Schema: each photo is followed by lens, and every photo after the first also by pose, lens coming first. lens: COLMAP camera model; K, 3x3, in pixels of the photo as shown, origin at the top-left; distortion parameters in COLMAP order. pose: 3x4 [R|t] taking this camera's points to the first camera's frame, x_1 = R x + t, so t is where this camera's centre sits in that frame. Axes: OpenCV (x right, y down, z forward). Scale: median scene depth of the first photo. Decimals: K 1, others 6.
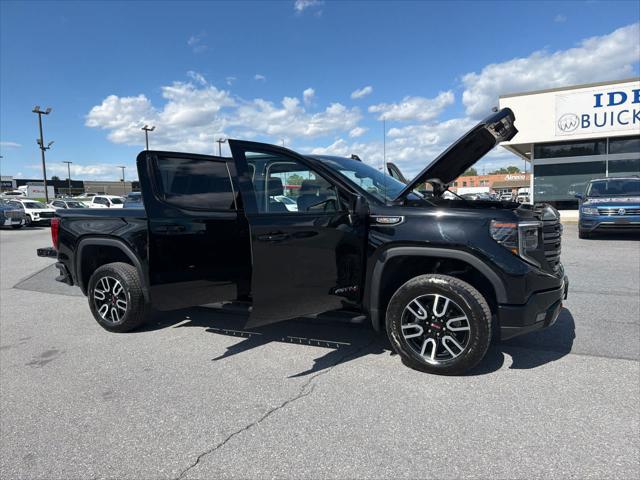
lens RADIAL K [[447.0, 0, 315.0], [0, 447.0, 244.5], [0, 0, 1]] dist [0.043386, -0.053642]
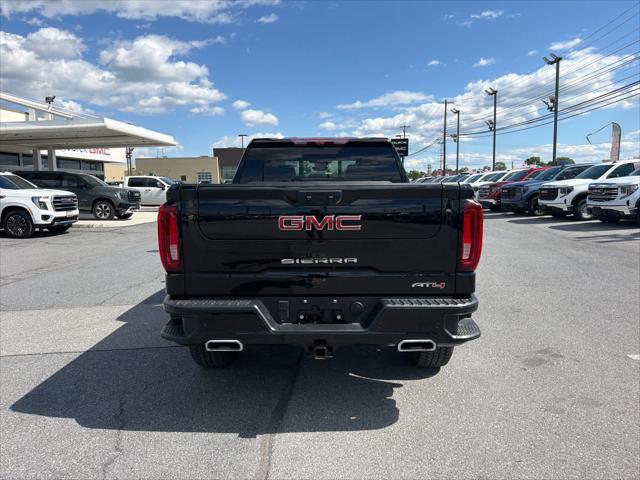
lens RADIAL K [[447.0, 0, 317.9], [0, 447.0, 239.6], [0, 0, 1]] dist [0.043386, -0.053642]
pose [[-0.432360, -0.058096, 0.899828, -1.007384], [0.121489, 0.985070, 0.121974, -0.099579], [-0.893479, 0.162056, -0.418847, 1.464694]]
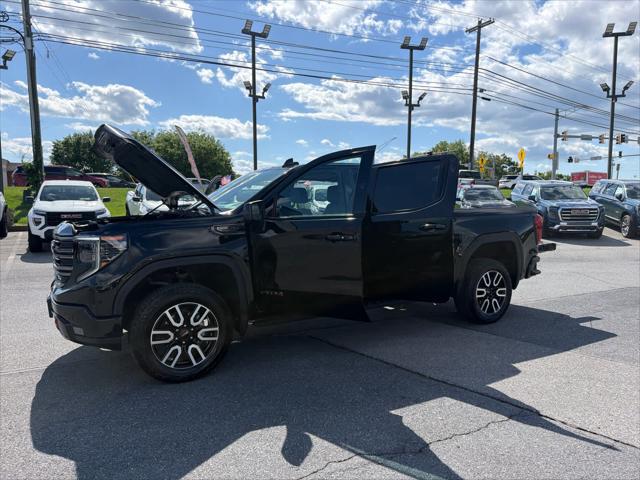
lens RADIAL K [[447.0, 0, 323.1], [0, 447.0, 241.2], [0, 0, 1]] dist [0.043386, -0.053642]
pose [[-0.553316, 0.105210, -0.826301, 0.799607], [-0.063879, 0.983710, 0.168028, -0.194610], [0.830519, 0.145756, -0.537582, 1.575264]]
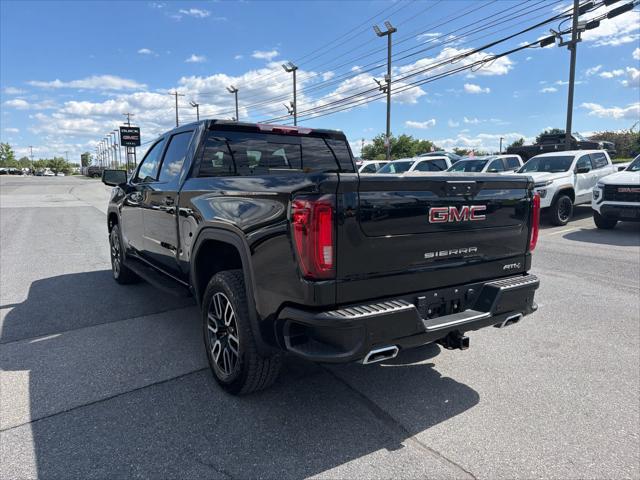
lens RADIAL K [[447.0, 0, 317.7], [0, 447.0, 240.7], [0, 0, 1]] dist [0.043386, -0.053642]
pose [[-0.861595, -0.028941, 0.506770, -0.691749], [0.085611, 0.975785, 0.201280, -0.140820], [-0.500324, 0.216807, -0.838254, 1.745767]]
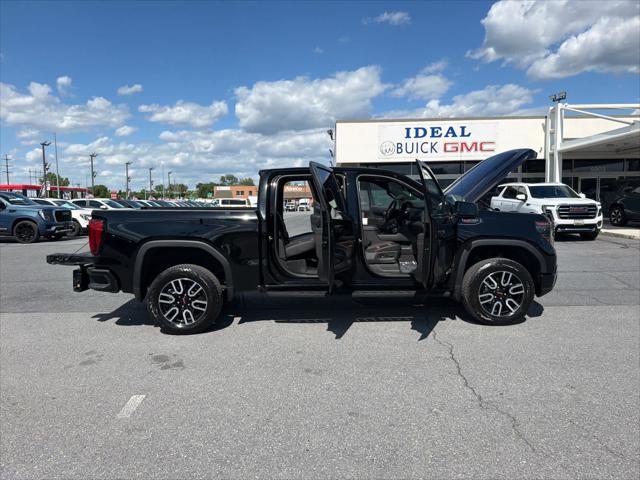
lens RADIAL K [[447.0, 0, 320.5], [0, 447.0, 250.5], [0, 0, 1]] dist [0.043386, -0.053642]
pose [[0.878257, -0.025820, 0.477491, -0.666733], [0.027026, 0.999625, 0.004345, 0.013451], [-0.477424, 0.009089, 0.878626, -0.013459]]
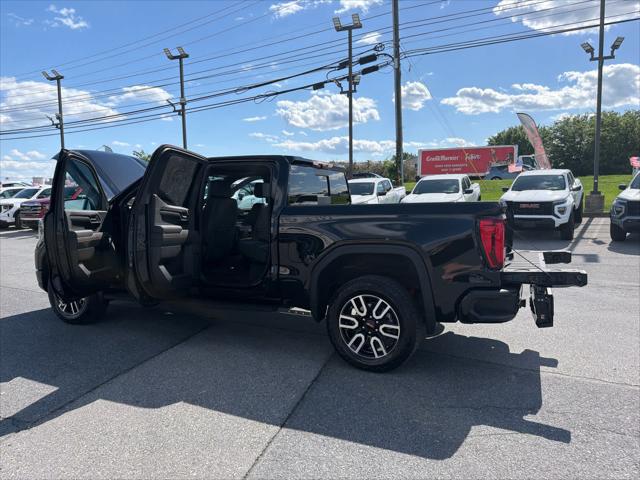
lens RADIAL K [[447.0, 0, 321.5], [0, 447.0, 237.9], [0, 0, 1]] dist [0.043386, -0.053642]
pose [[-0.998503, 0.052114, -0.016635, -0.216079], [0.048025, 0.980687, 0.189594, -0.203769], [0.026194, 0.188511, -0.981722, 2.038091]]
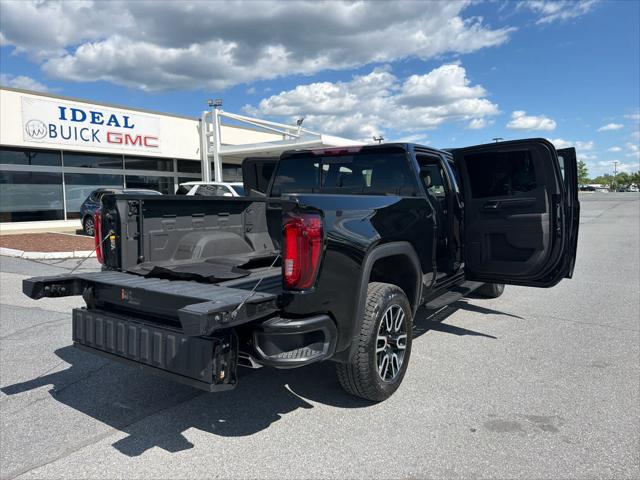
lens RADIAL K [[447.0, 0, 322.0], [0, 447.0, 243.3], [0, 0, 1]] dist [0.043386, -0.053642]
pose [[0.110273, -0.062062, 0.991962, -1.076946], [0.103620, 0.993328, 0.050628, -0.051671], [-0.988485, 0.097205, 0.115968, 1.026304]]
